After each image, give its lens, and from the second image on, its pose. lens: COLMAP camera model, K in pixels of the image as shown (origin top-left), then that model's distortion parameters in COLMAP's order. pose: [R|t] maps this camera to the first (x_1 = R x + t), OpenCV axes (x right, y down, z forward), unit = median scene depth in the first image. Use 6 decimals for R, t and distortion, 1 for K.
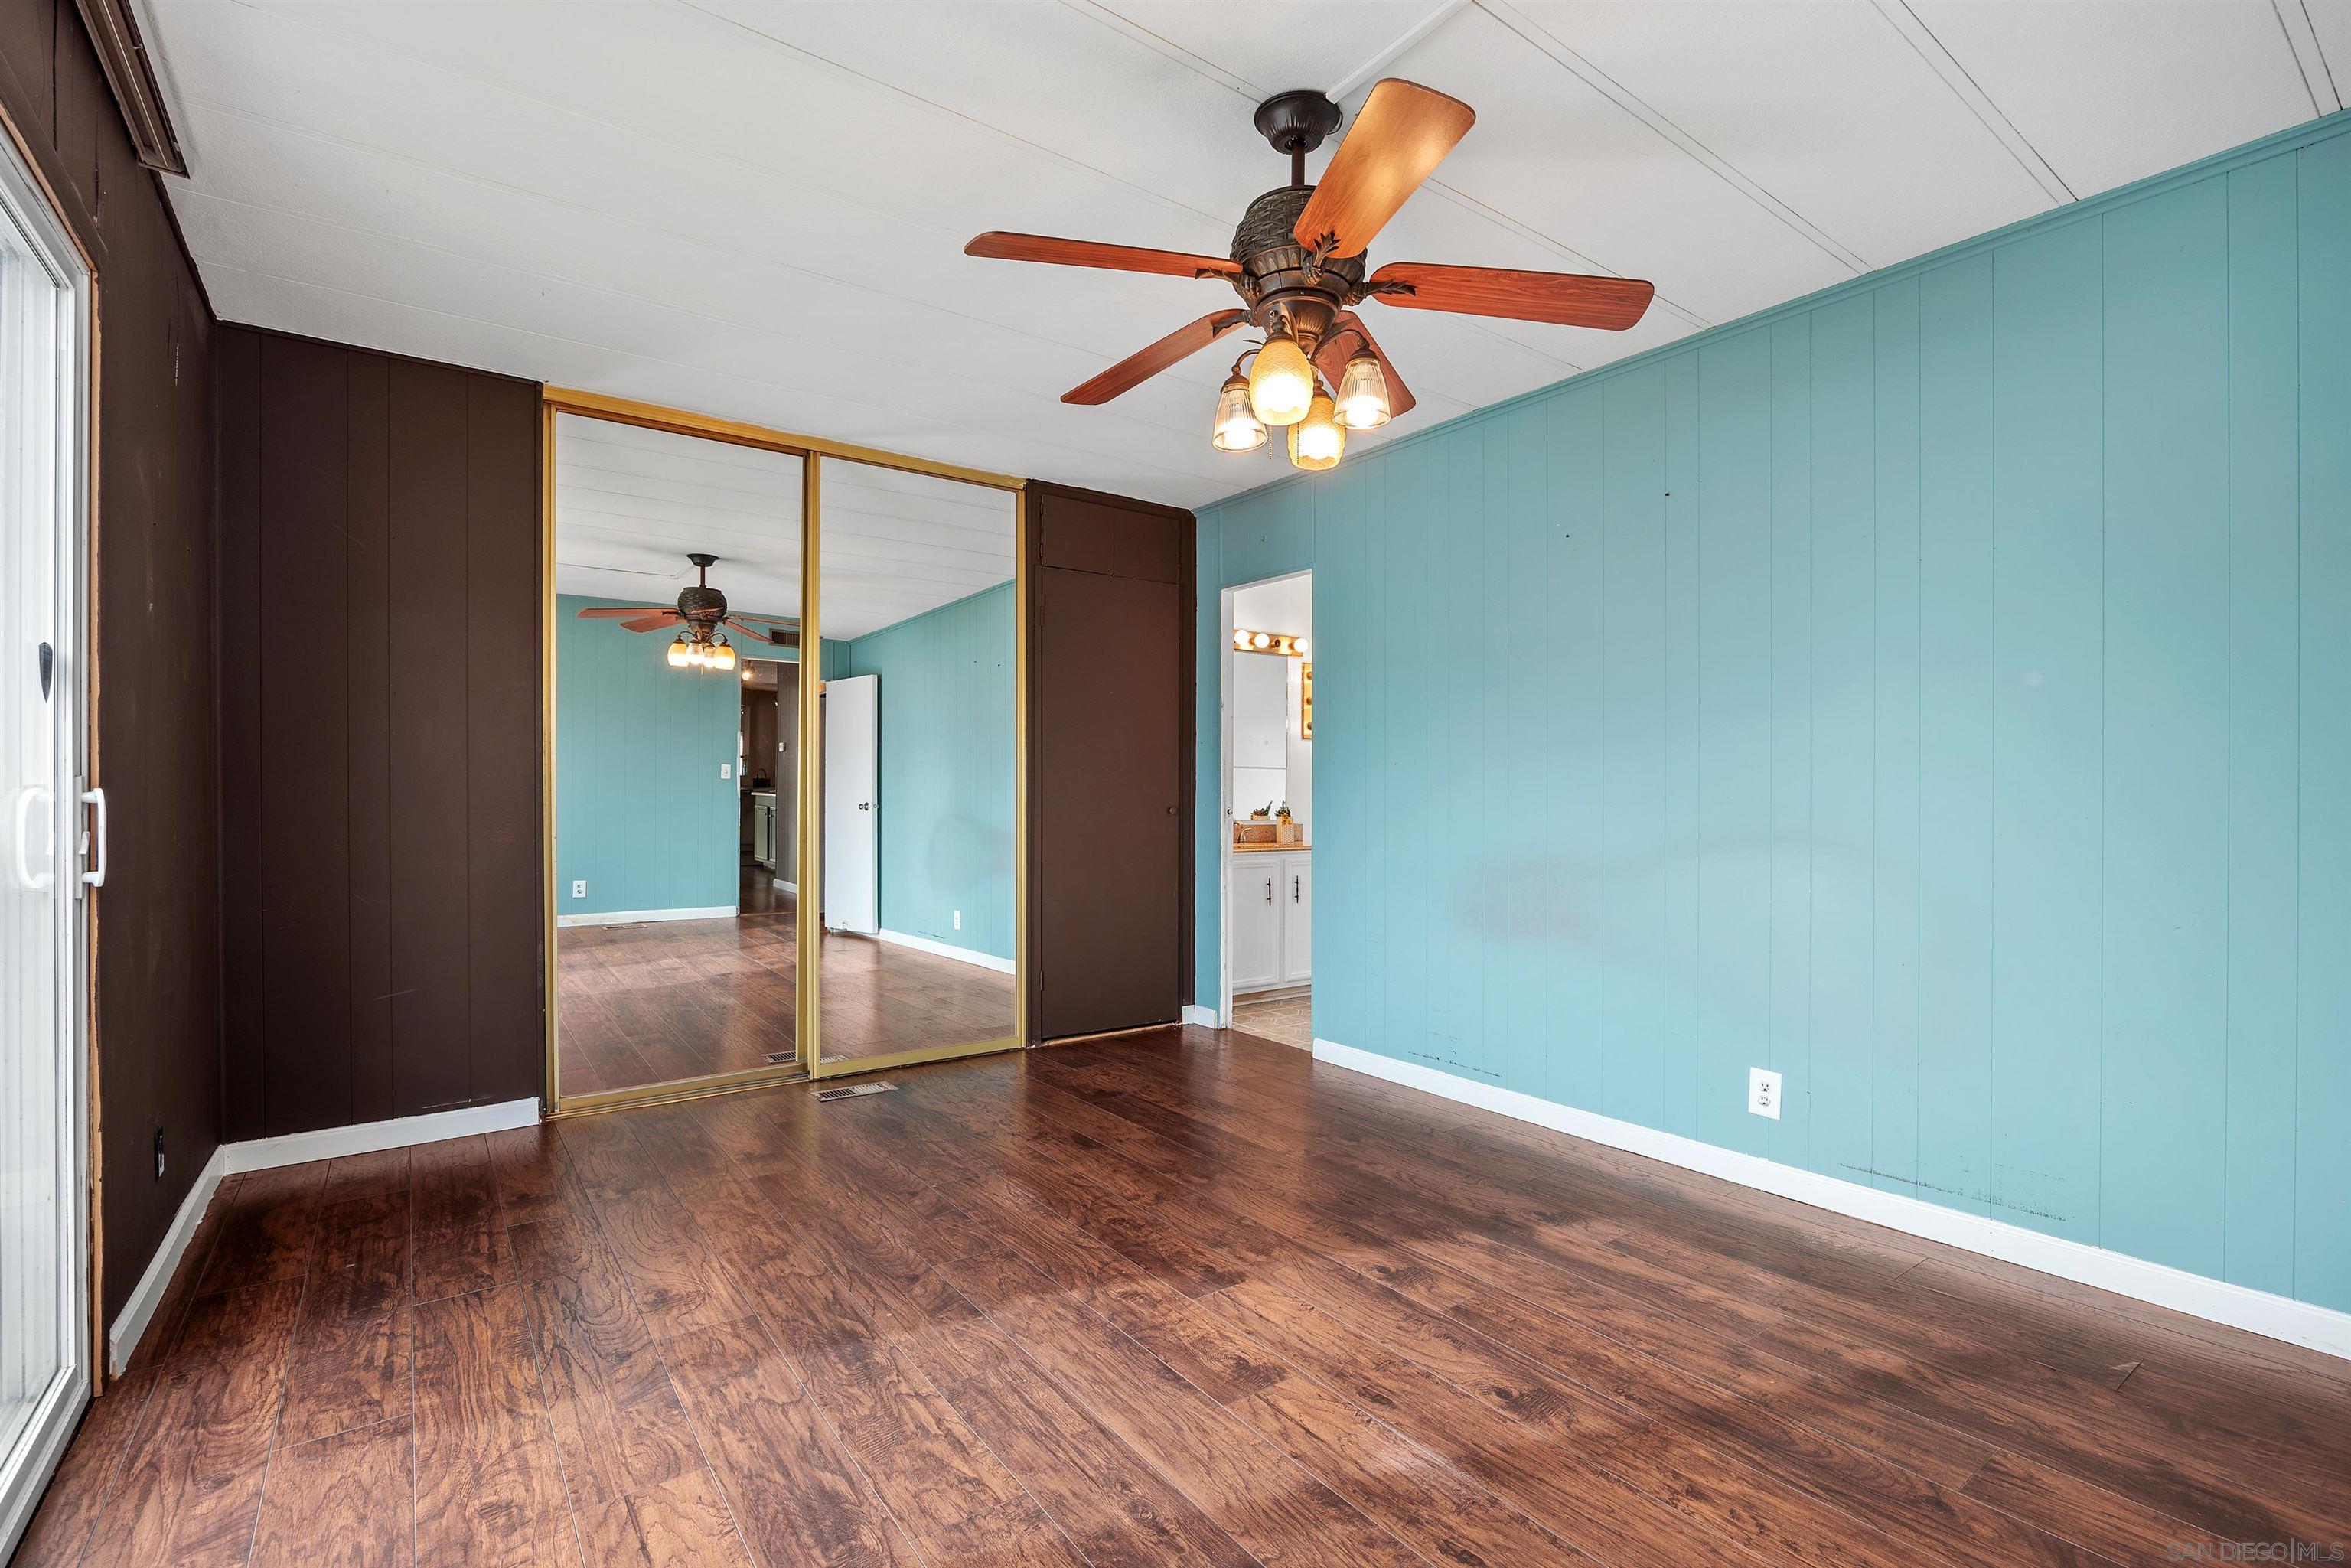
lens RADIAL K [[1082.4, 0, 1172.2], [0, 1082.4, 791.6], [0, 0, 1]] dist [-0.017017, -0.000674]
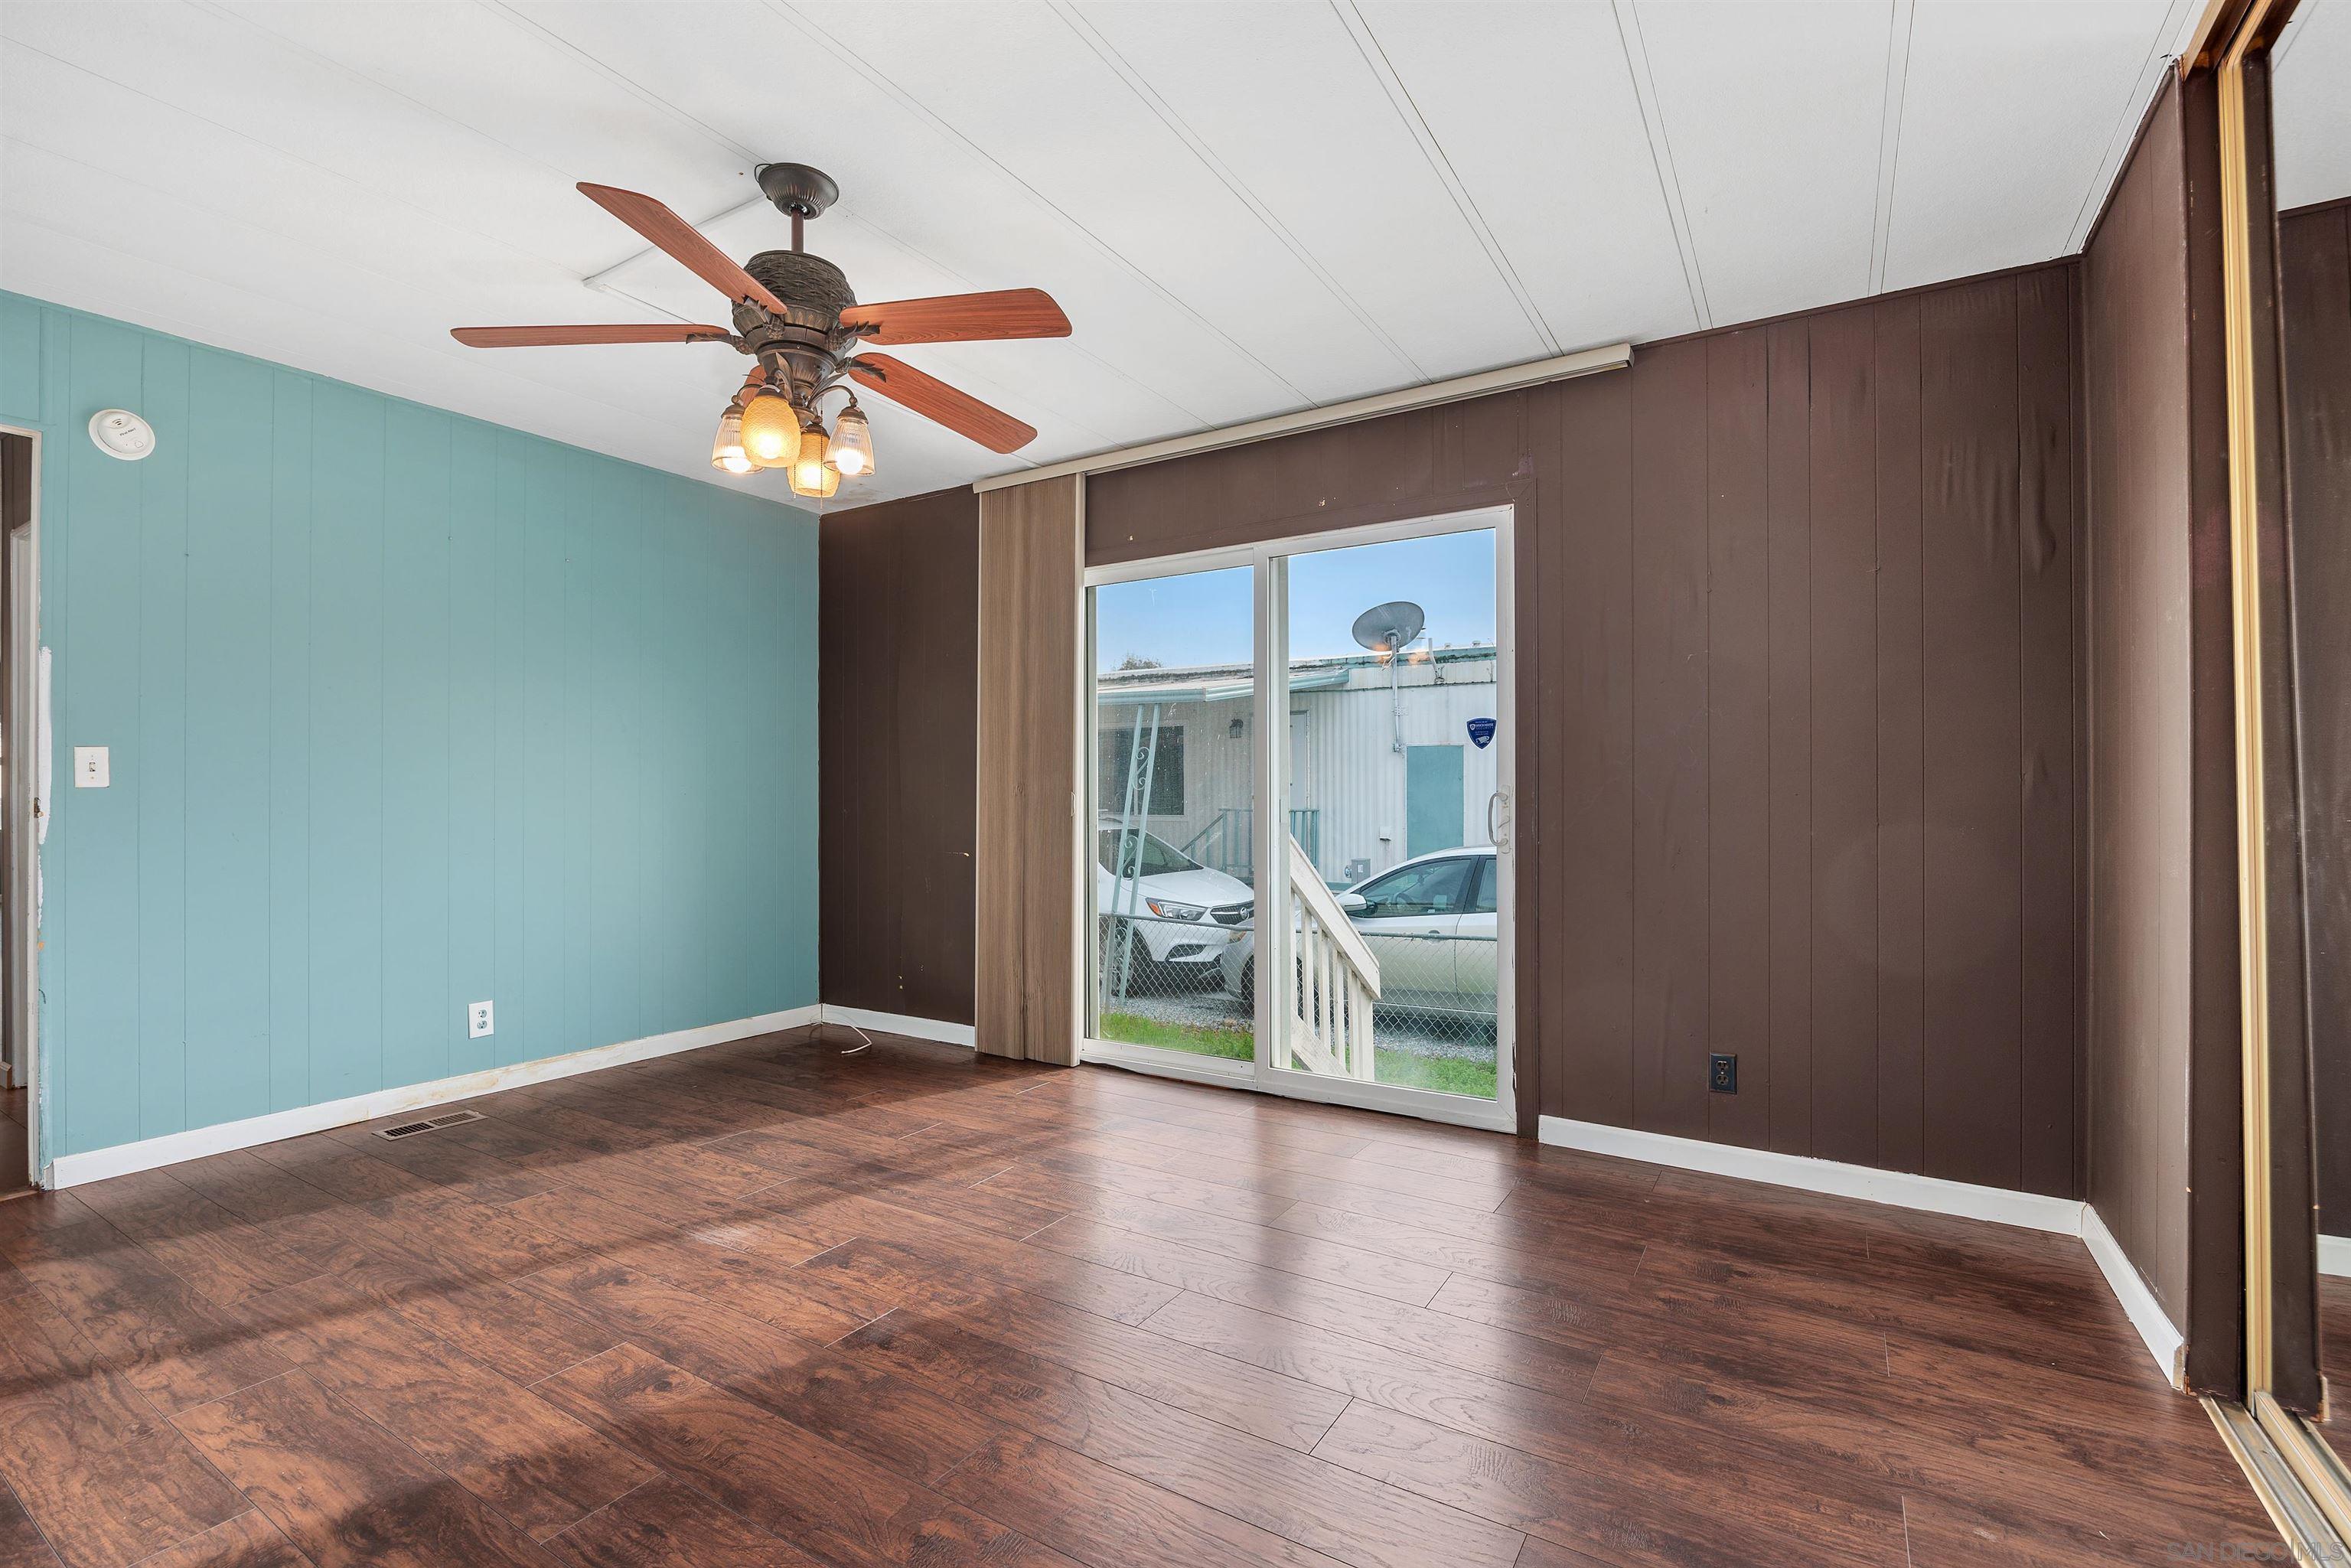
lens RADIAL K [[1082.4, 0, 1173.0], [0, 1082.4, 786.6], [0, 0, 1]] dist [-0.017017, -0.000674]
pose [[-0.932141, -0.003810, -0.362076, 0.150412], [0.000297, 0.999936, -0.011287, 0.008704], [0.362096, -0.010629, -0.932080, 2.131927]]
